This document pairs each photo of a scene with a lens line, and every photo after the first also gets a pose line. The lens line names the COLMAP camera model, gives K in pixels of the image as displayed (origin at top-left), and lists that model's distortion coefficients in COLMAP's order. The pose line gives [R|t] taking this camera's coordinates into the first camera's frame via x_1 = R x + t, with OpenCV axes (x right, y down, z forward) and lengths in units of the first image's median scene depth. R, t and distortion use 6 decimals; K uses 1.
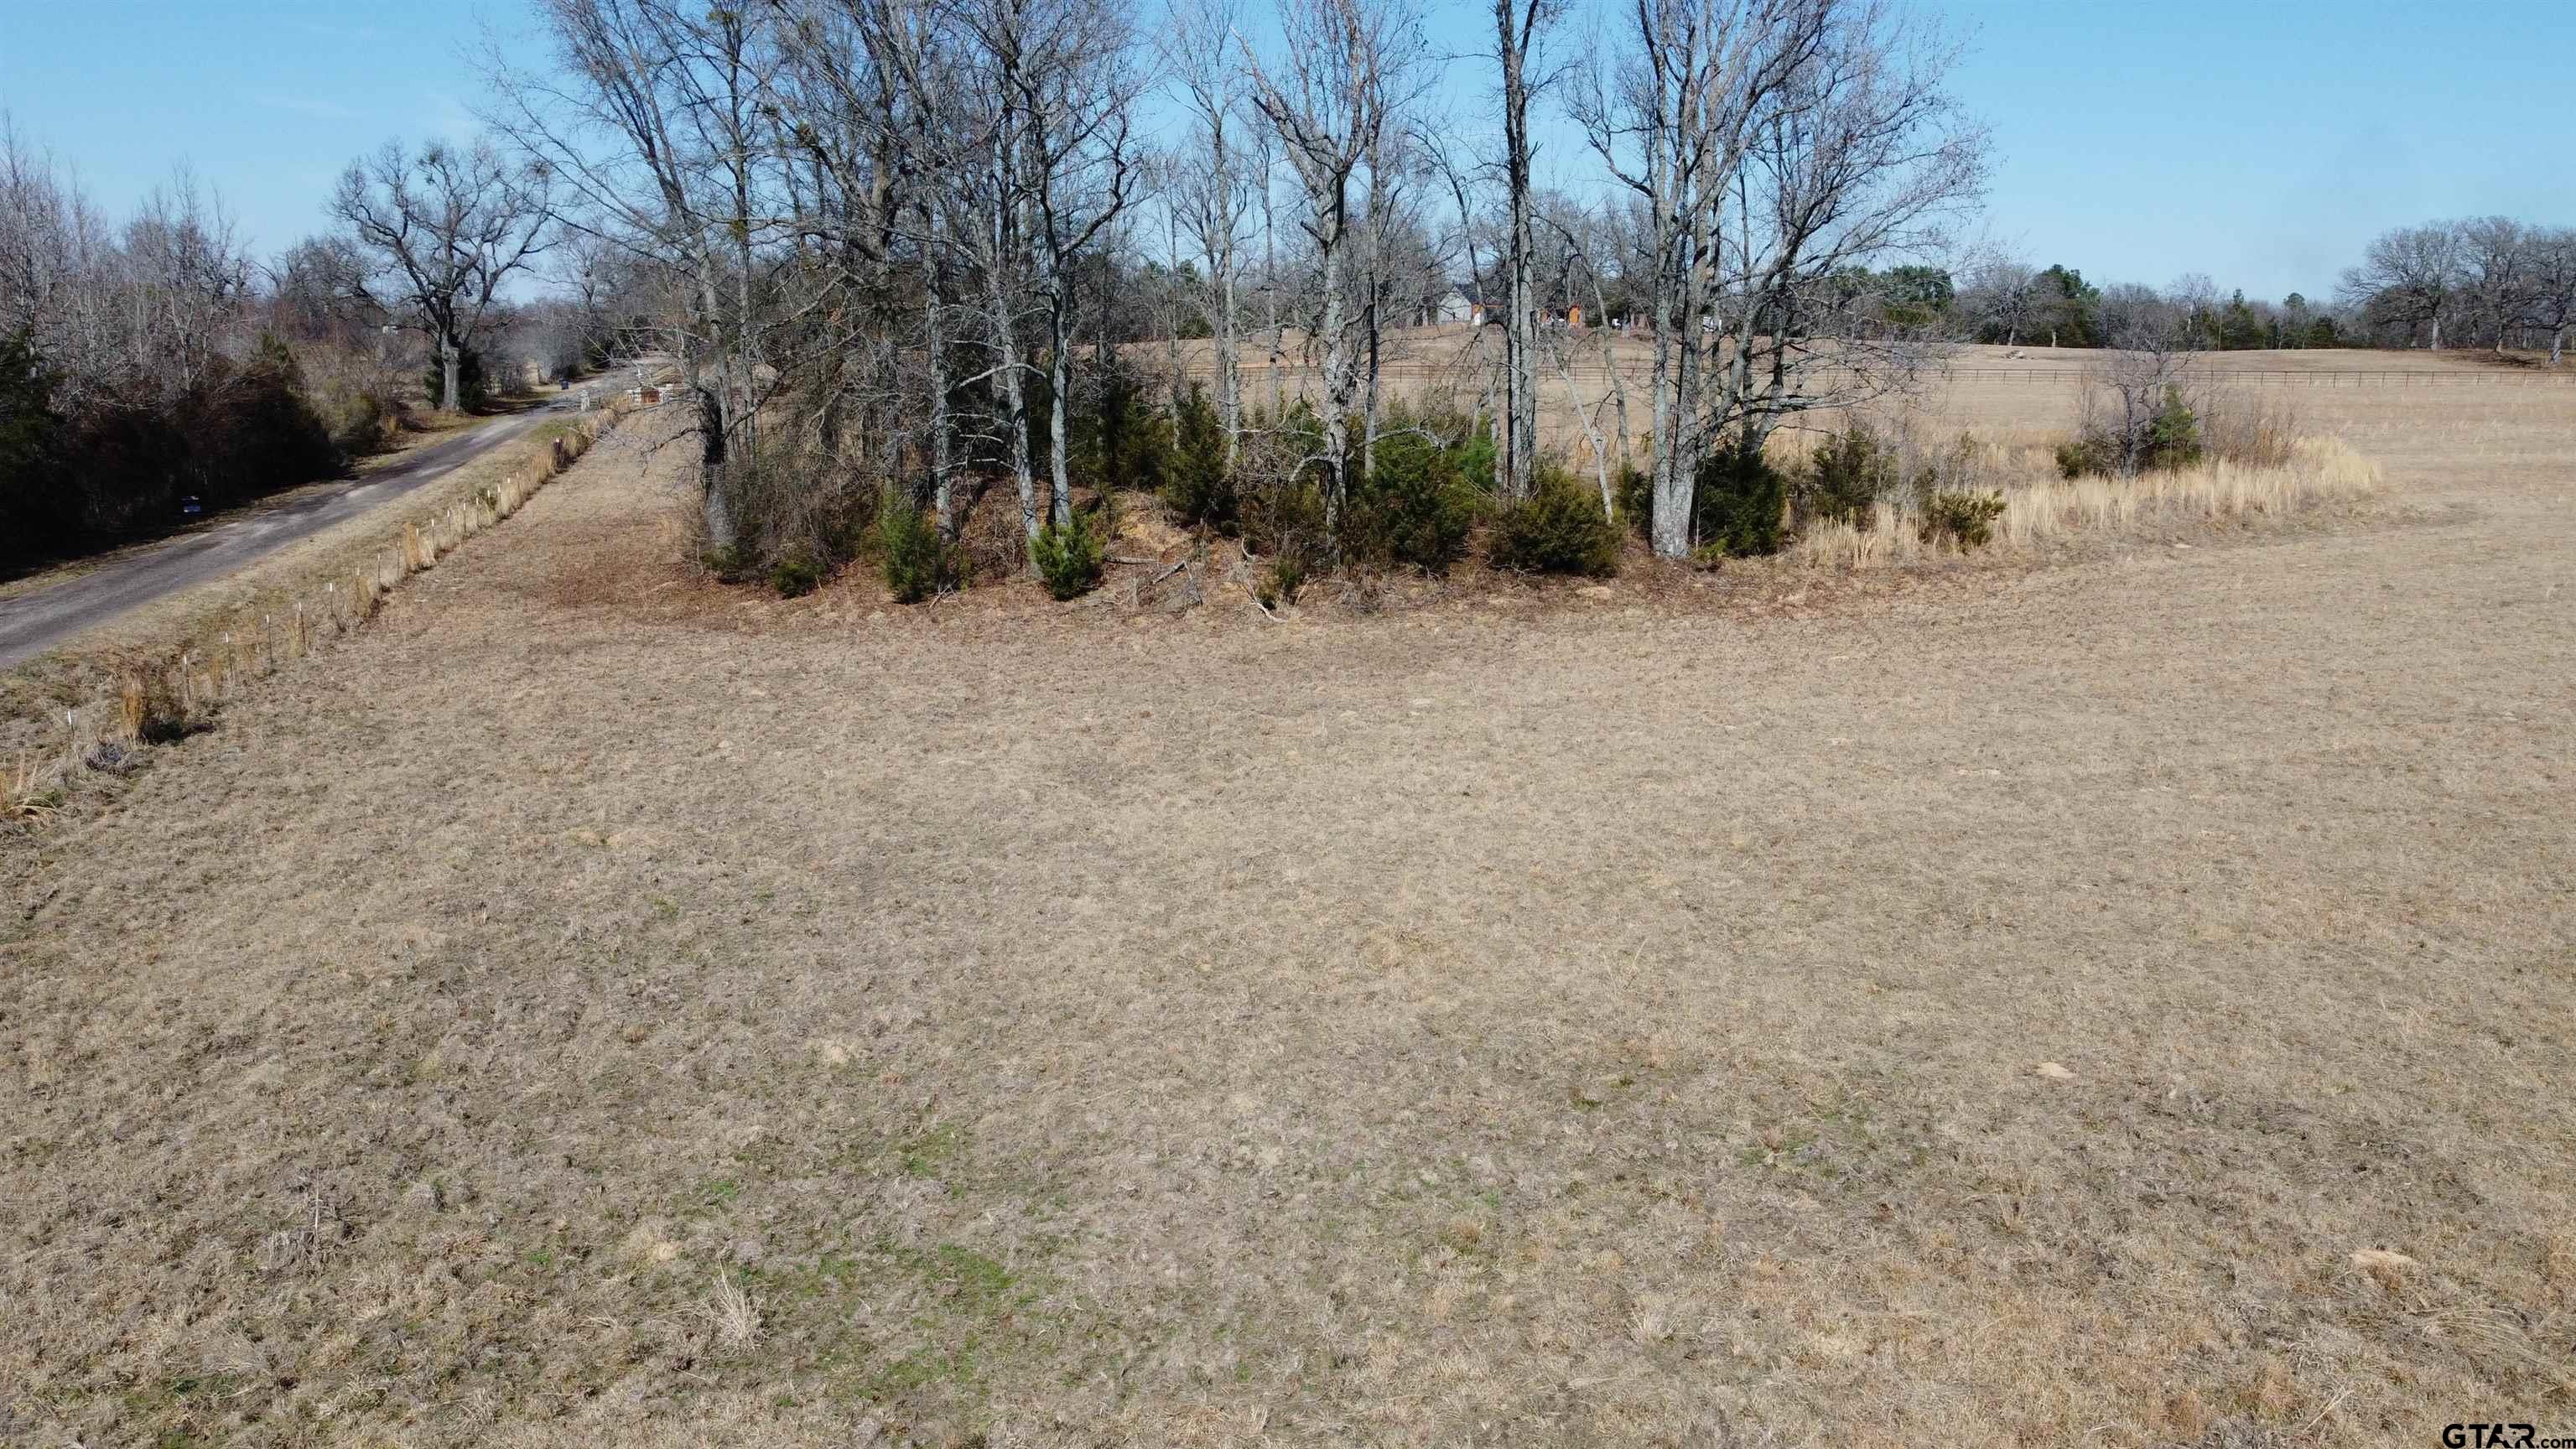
lens RADIAL K [[1945.0, 0, 1293.8], [0, 1945.0, 707.3], [0, 0, 1]] dist [0.001564, -0.008110]
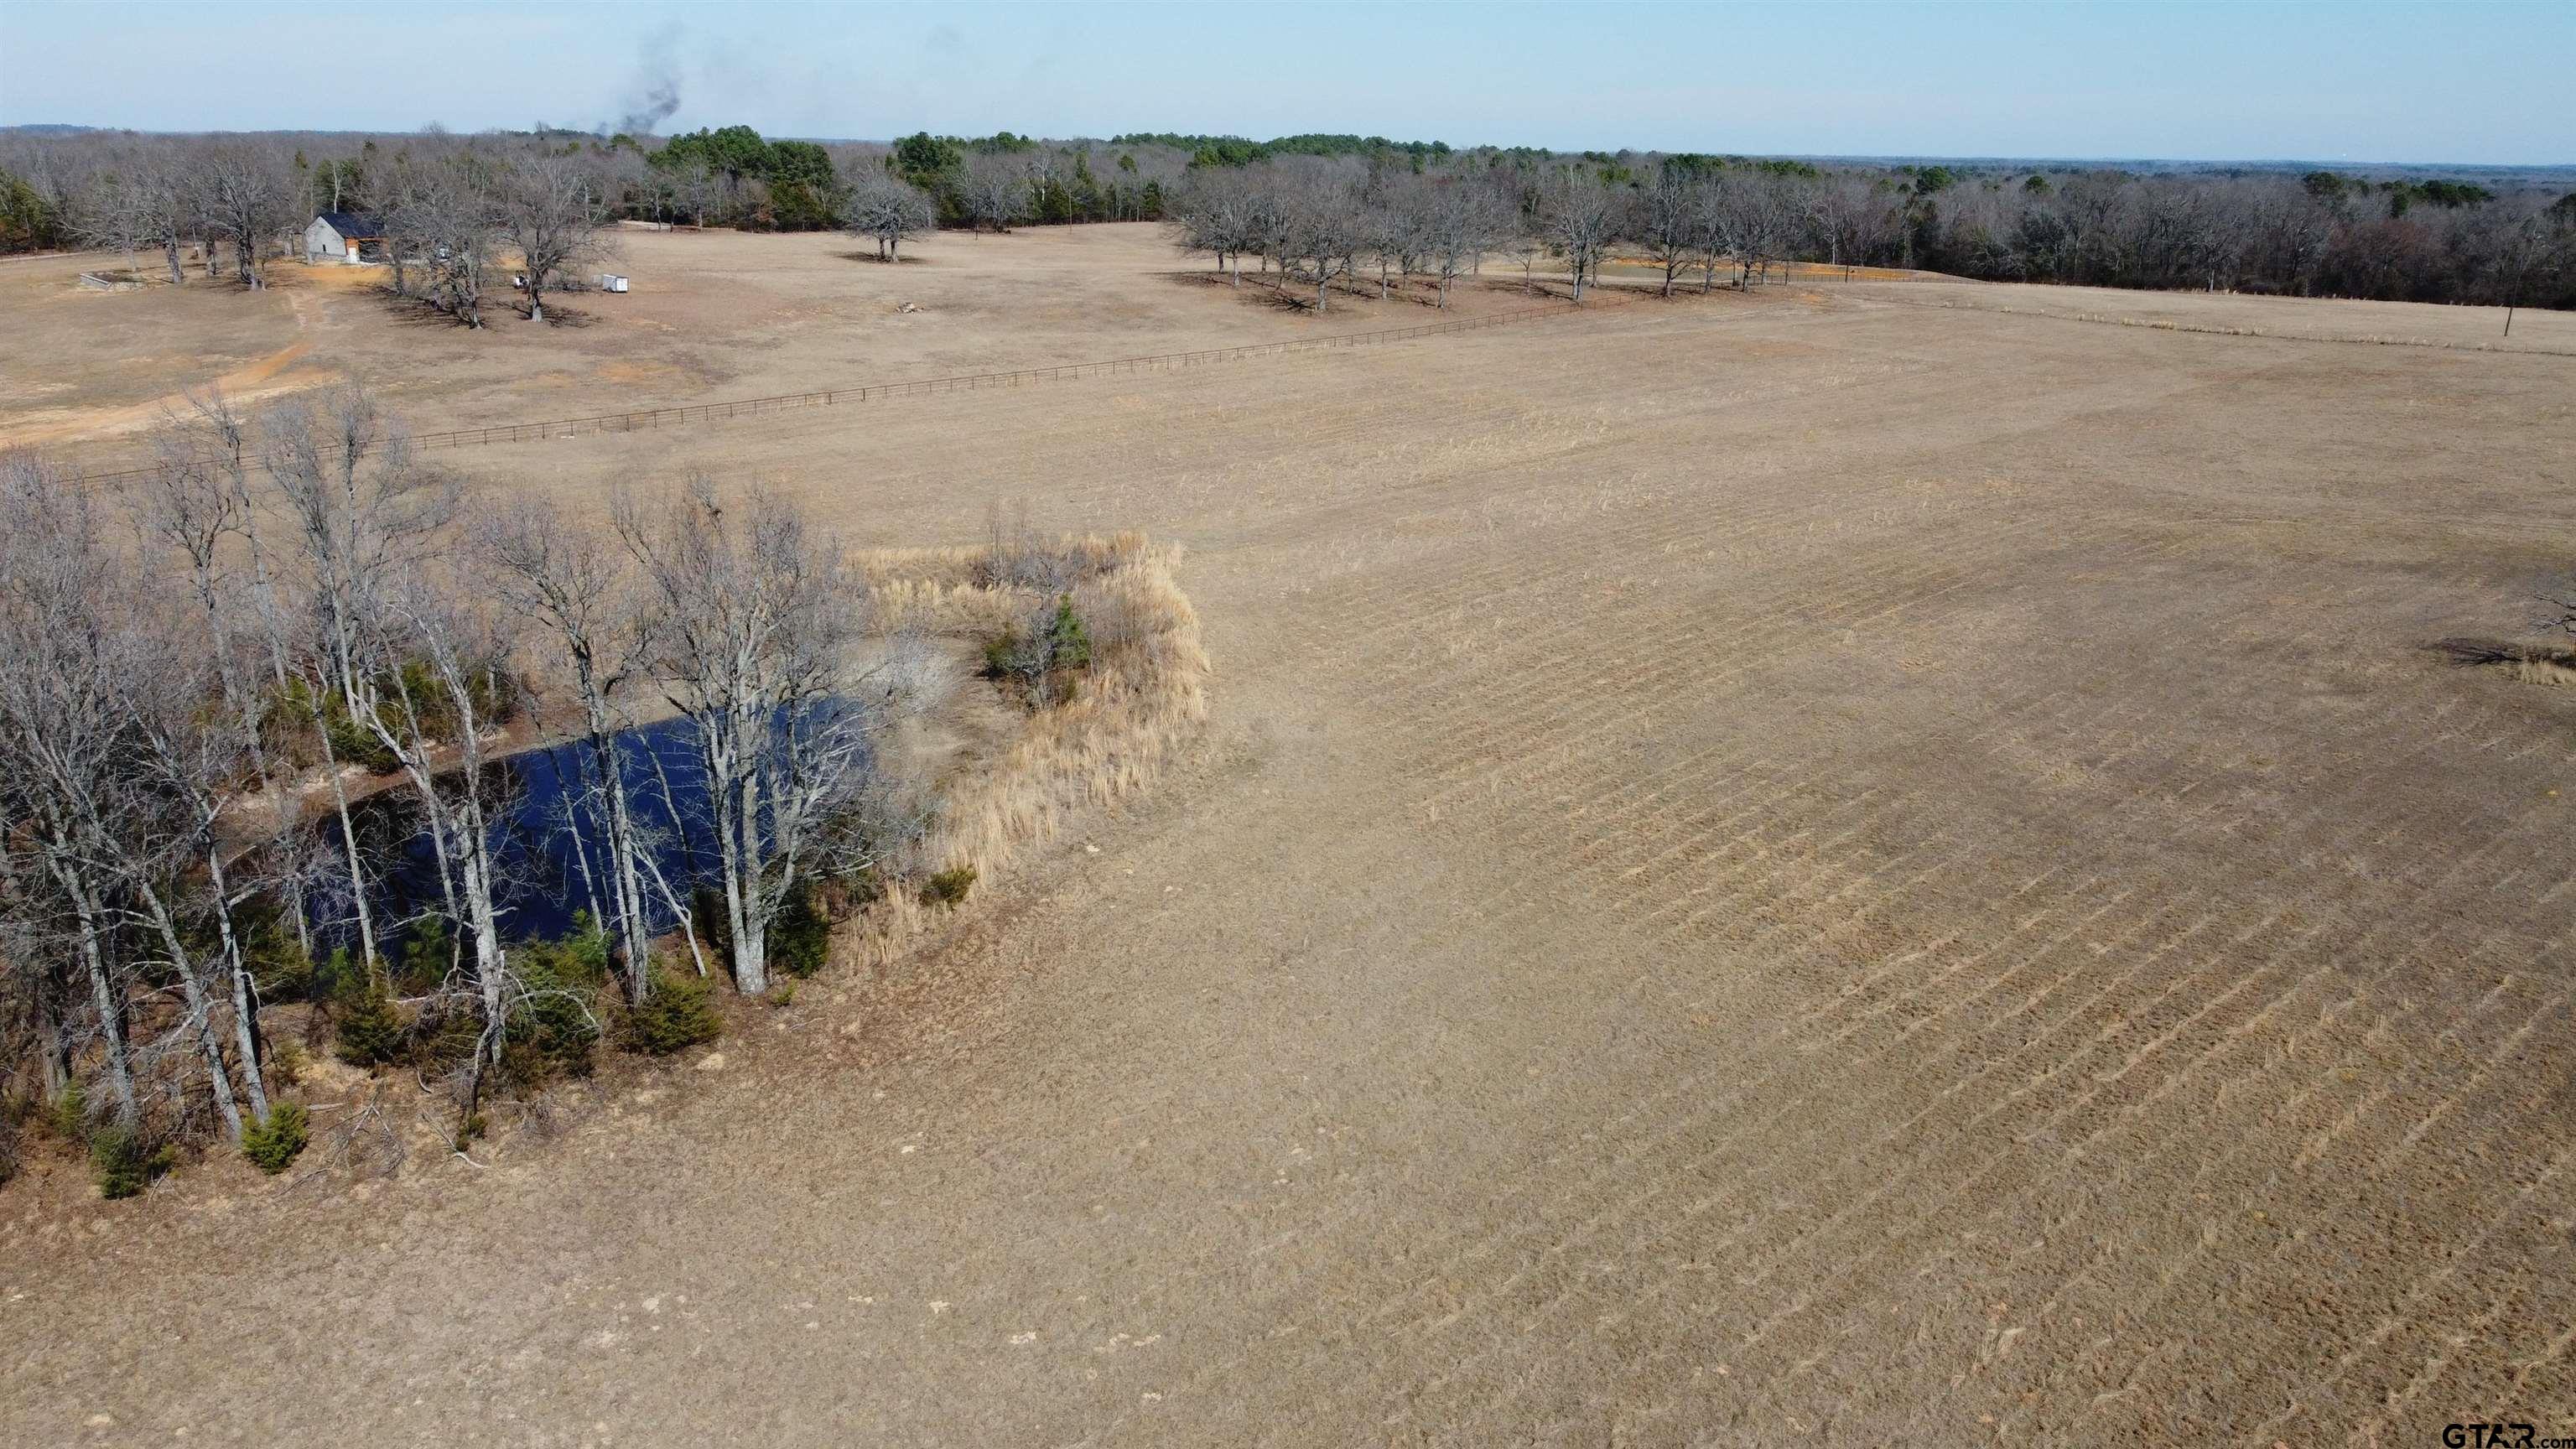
lens RADIAL K [[1945.0, 0, 1288.8], [0, 1945.0, 714.3], [0, 0, 1]] dist [0.001564, -0.008110]
pose [[0.853904, -0.156624, 0.496303, -0.129818], [0.097920, 0.984960, 0.142360, -0.427224], [-0.511135, -0.072964, 0.856398, -0.333984]]
